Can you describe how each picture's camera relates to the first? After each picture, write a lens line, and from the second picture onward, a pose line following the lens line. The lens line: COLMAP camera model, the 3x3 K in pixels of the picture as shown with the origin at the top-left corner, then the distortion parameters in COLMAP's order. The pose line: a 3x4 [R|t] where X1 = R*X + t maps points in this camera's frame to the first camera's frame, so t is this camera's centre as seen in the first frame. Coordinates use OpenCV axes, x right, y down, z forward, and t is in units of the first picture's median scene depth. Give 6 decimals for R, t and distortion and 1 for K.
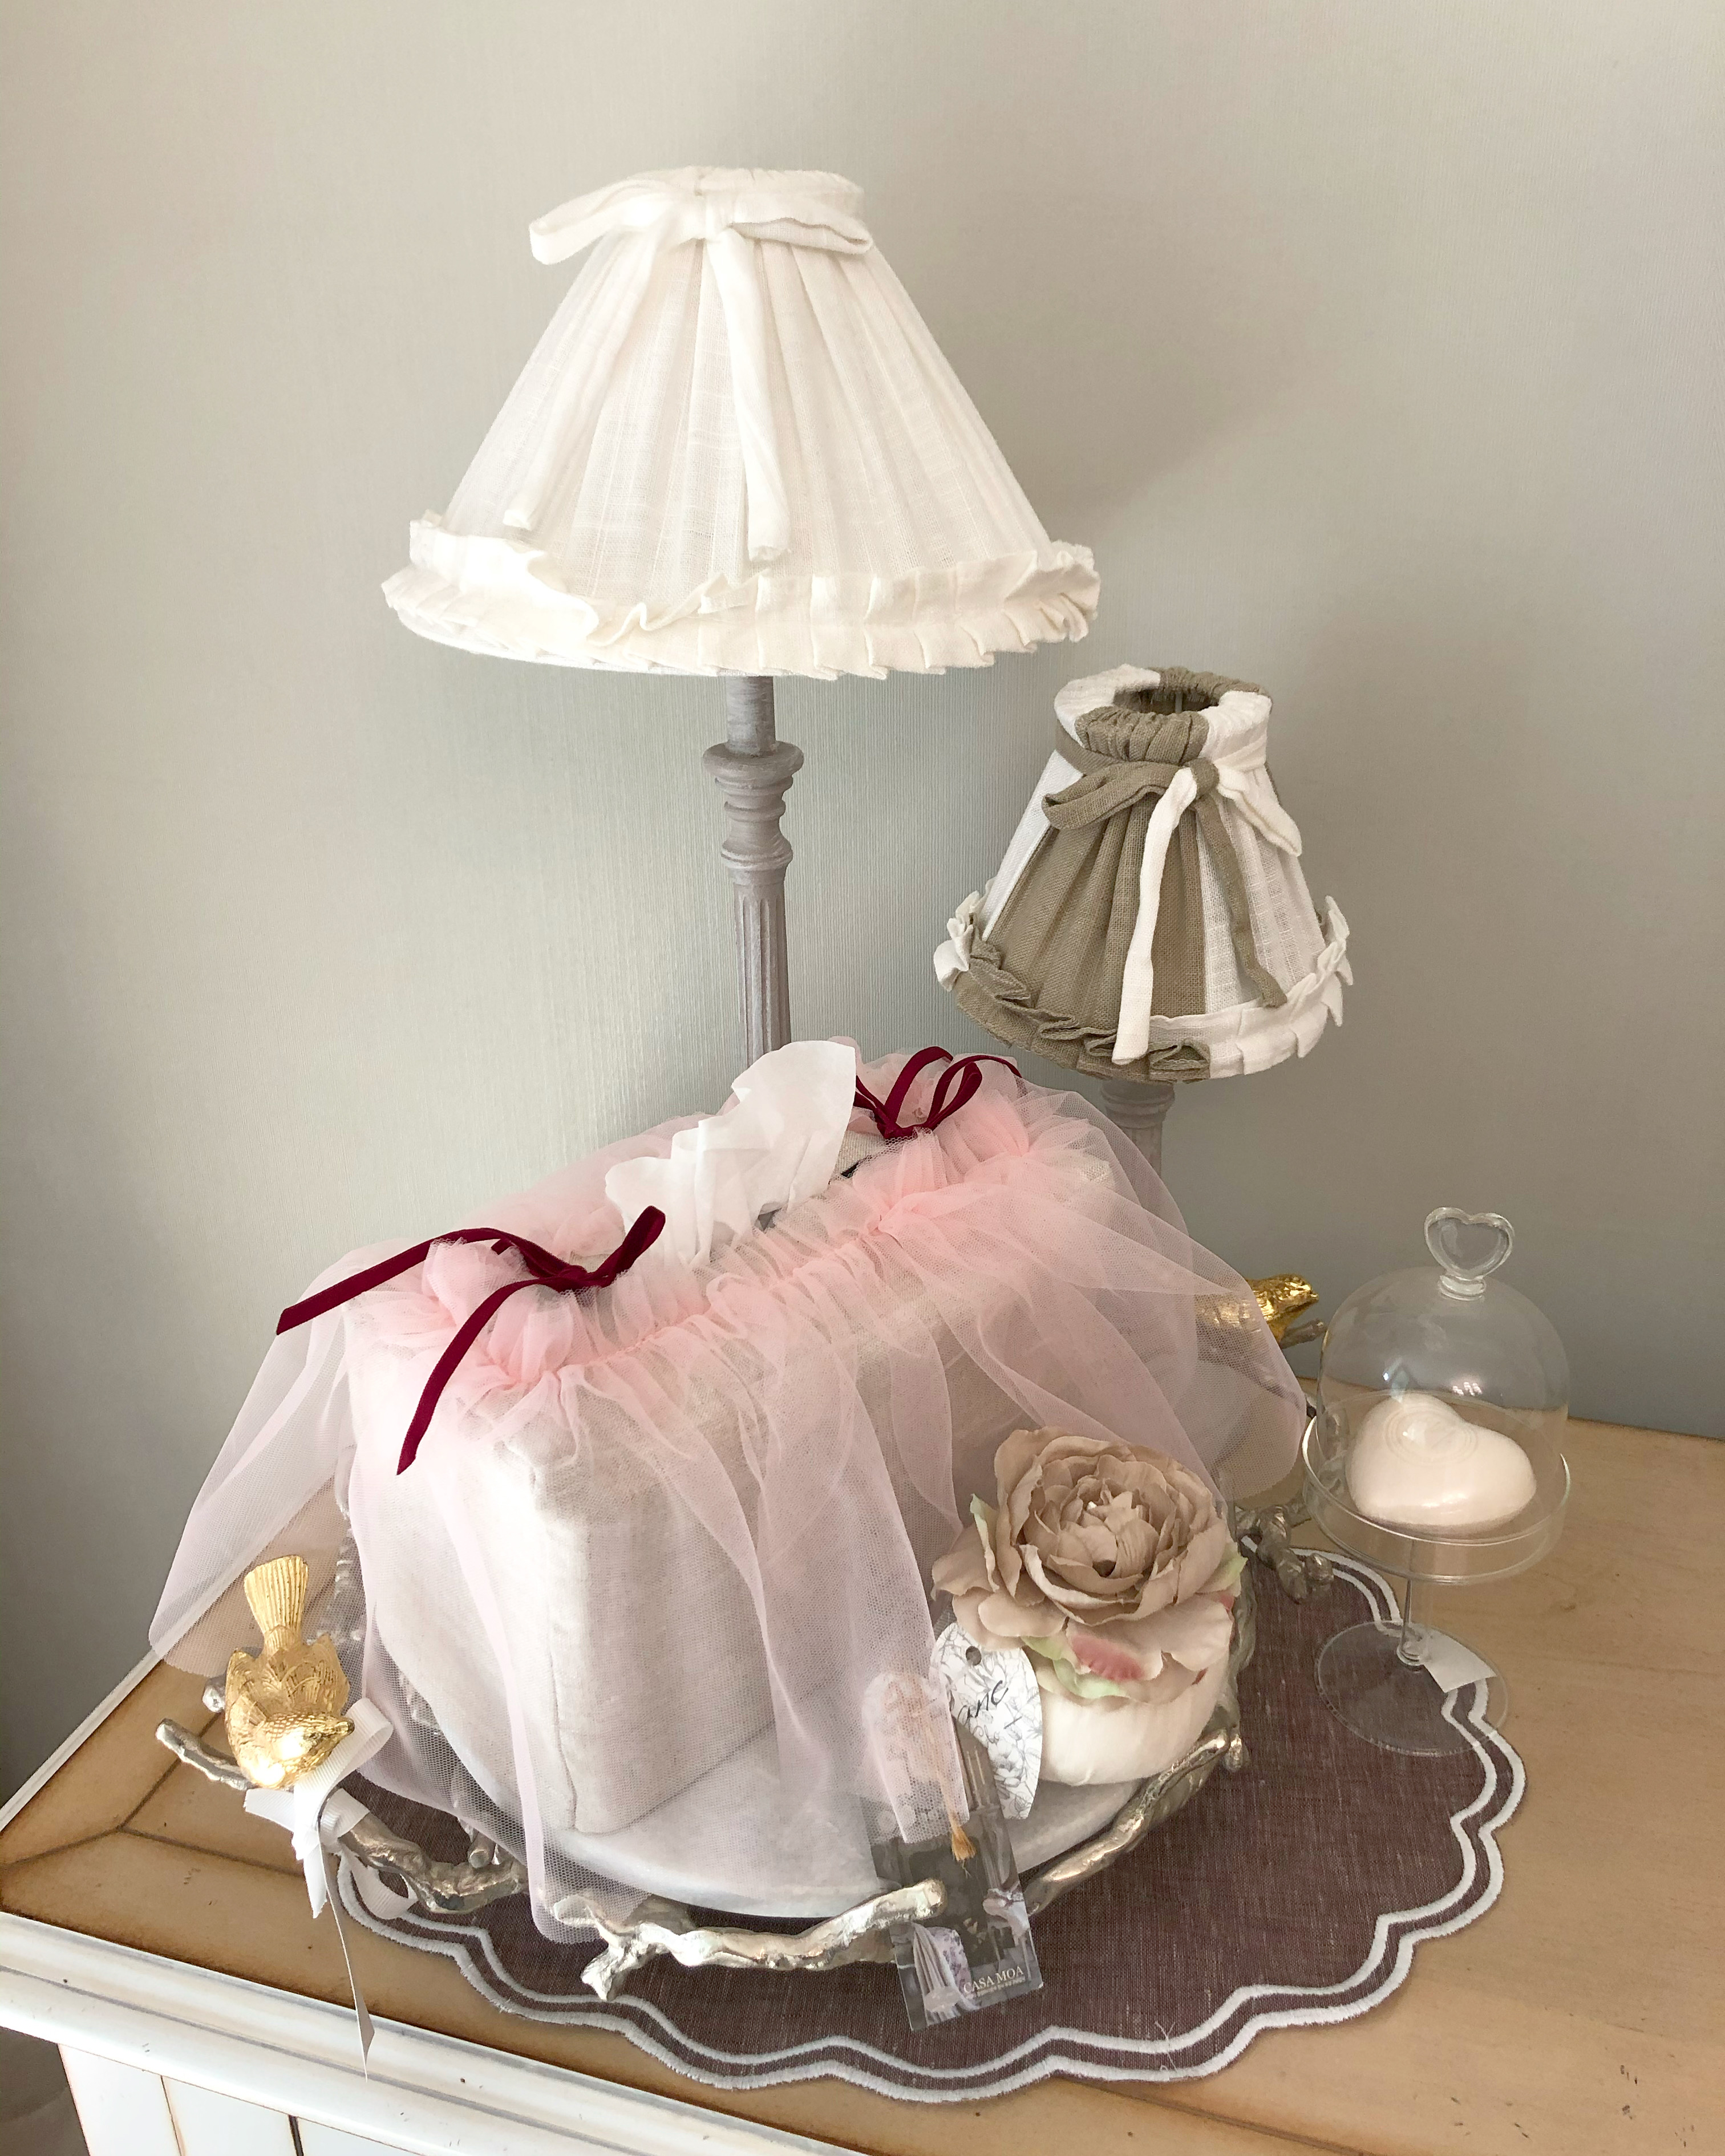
lens RADIAL K [[2069.9, 0, 838.3], [0, 2069.9, 1004.2], [0, 0, 1]] dist [0.065082, -0.010209]
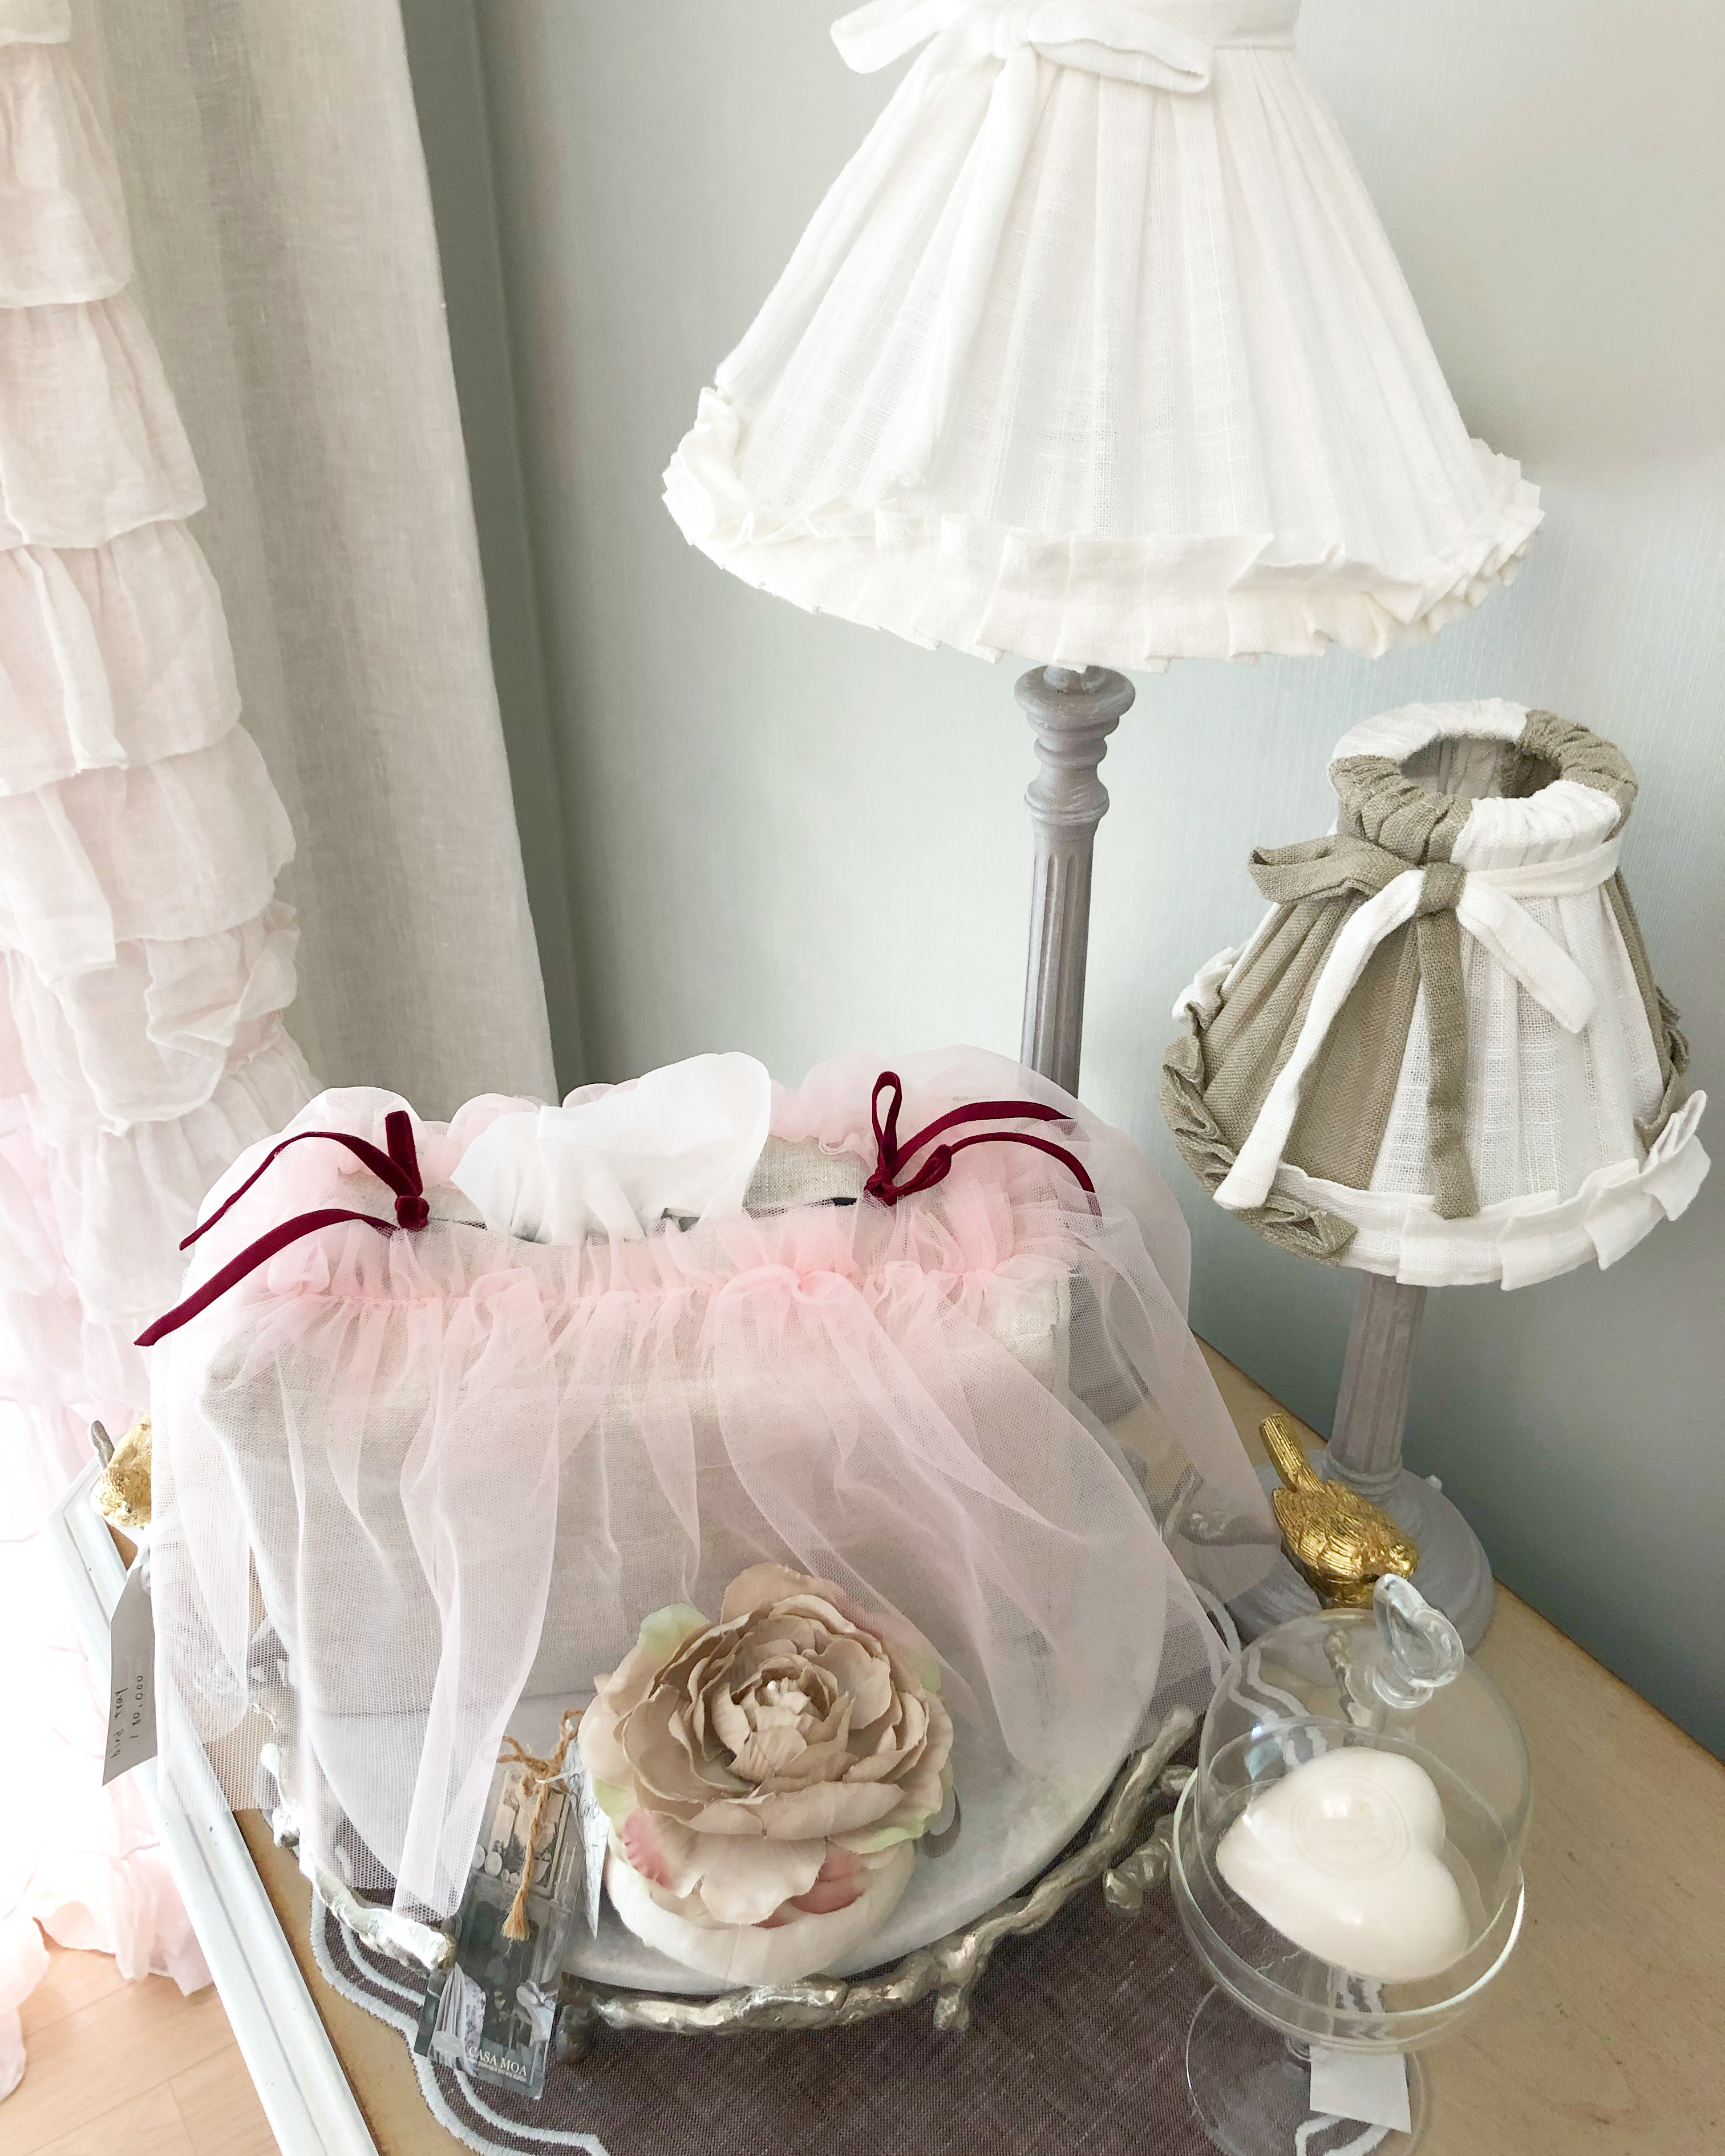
lens RADIAL K [[2061.1, 0, 836.8], [0, 2061.1, 1030.8], [0, 0, 1]] dist [-0.011544, 0.140371]
pose [[0.759715, 0.350004, -0.548024, 0.457335], [-0.243207, 0.934557, 0.259717, -0.213036], [0.603062, -0.064027, 0.795121, 0.315948]]
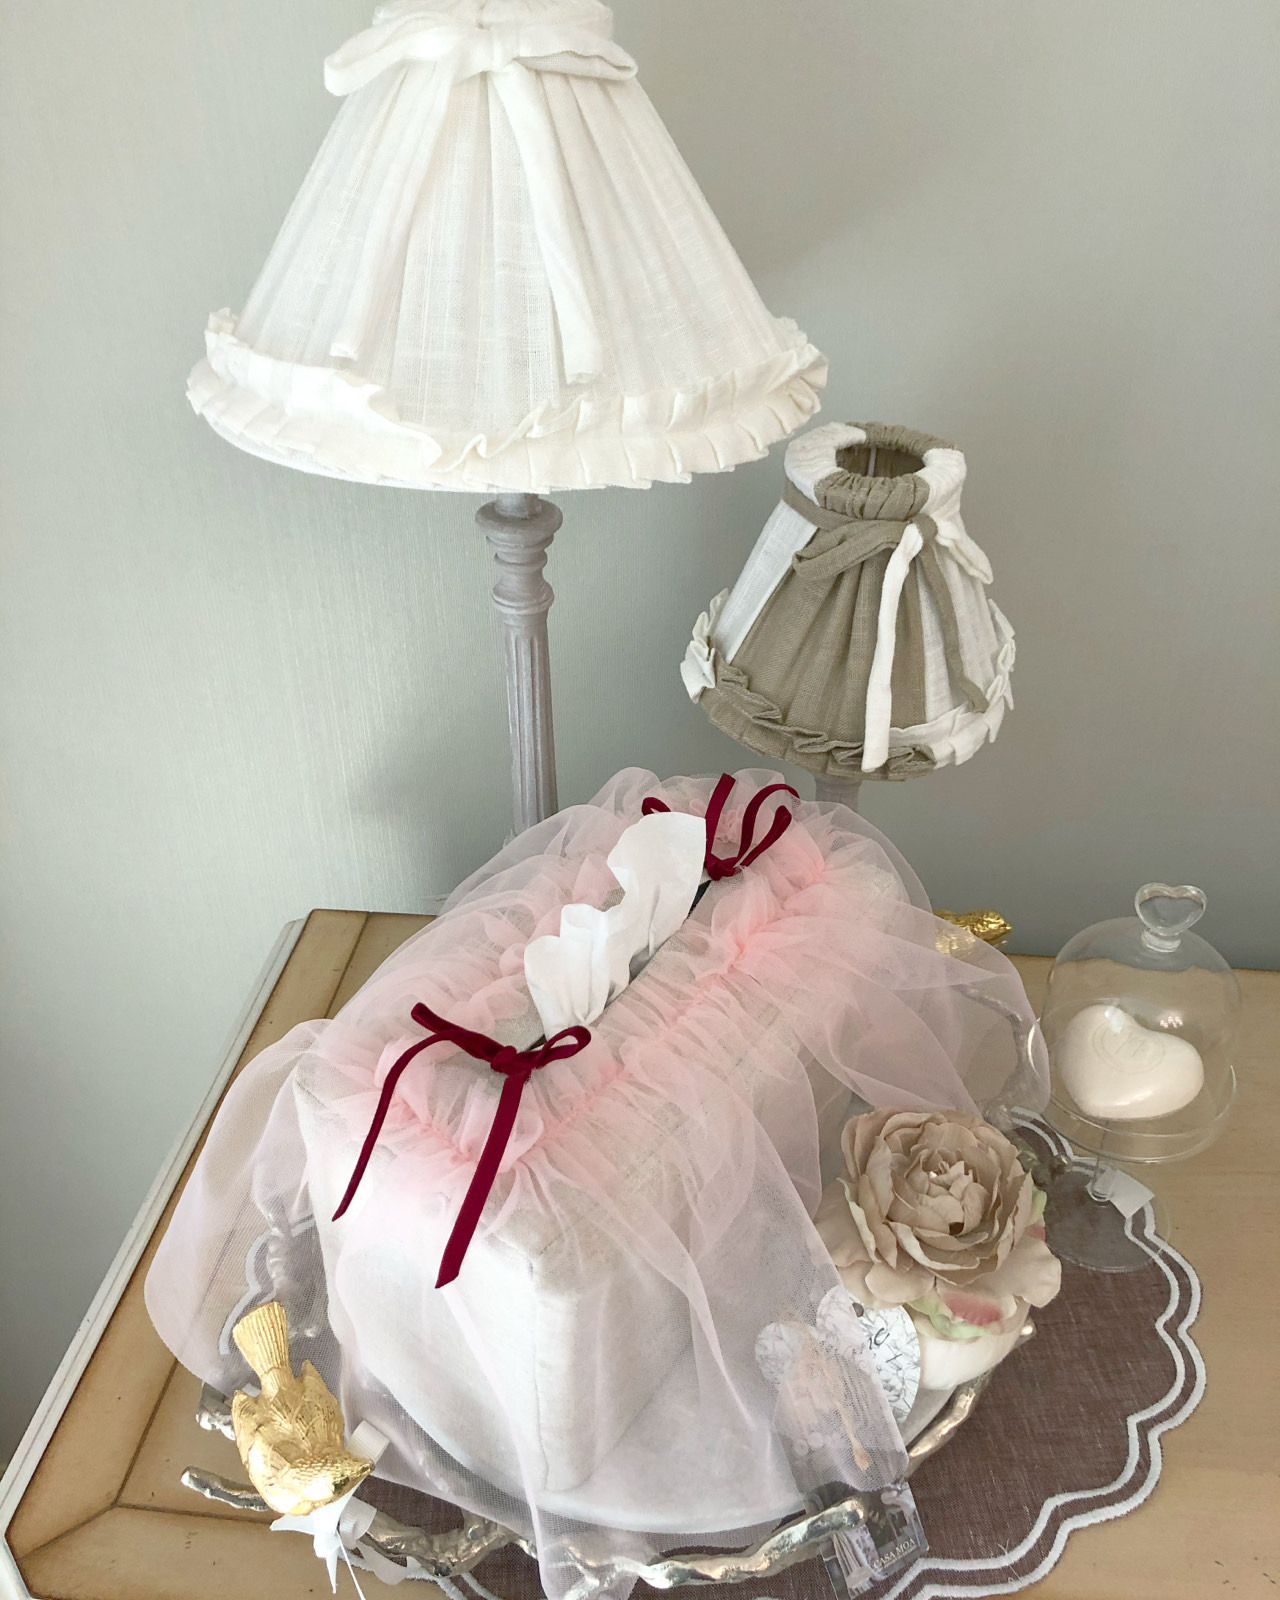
lens RADIAL K [[1529.5, 0, 620.9], [0, 1529.5, 765.0], [0, 0, 1]] dist [-0.011544, 0.140371]
pose [[0.980531, -0.096604, 0.170958, -0.170788], [0.066910, 0.982885, 0.171638, -0.149010], [-0.184613, -0.156858, 0.970213, 0.166565]]
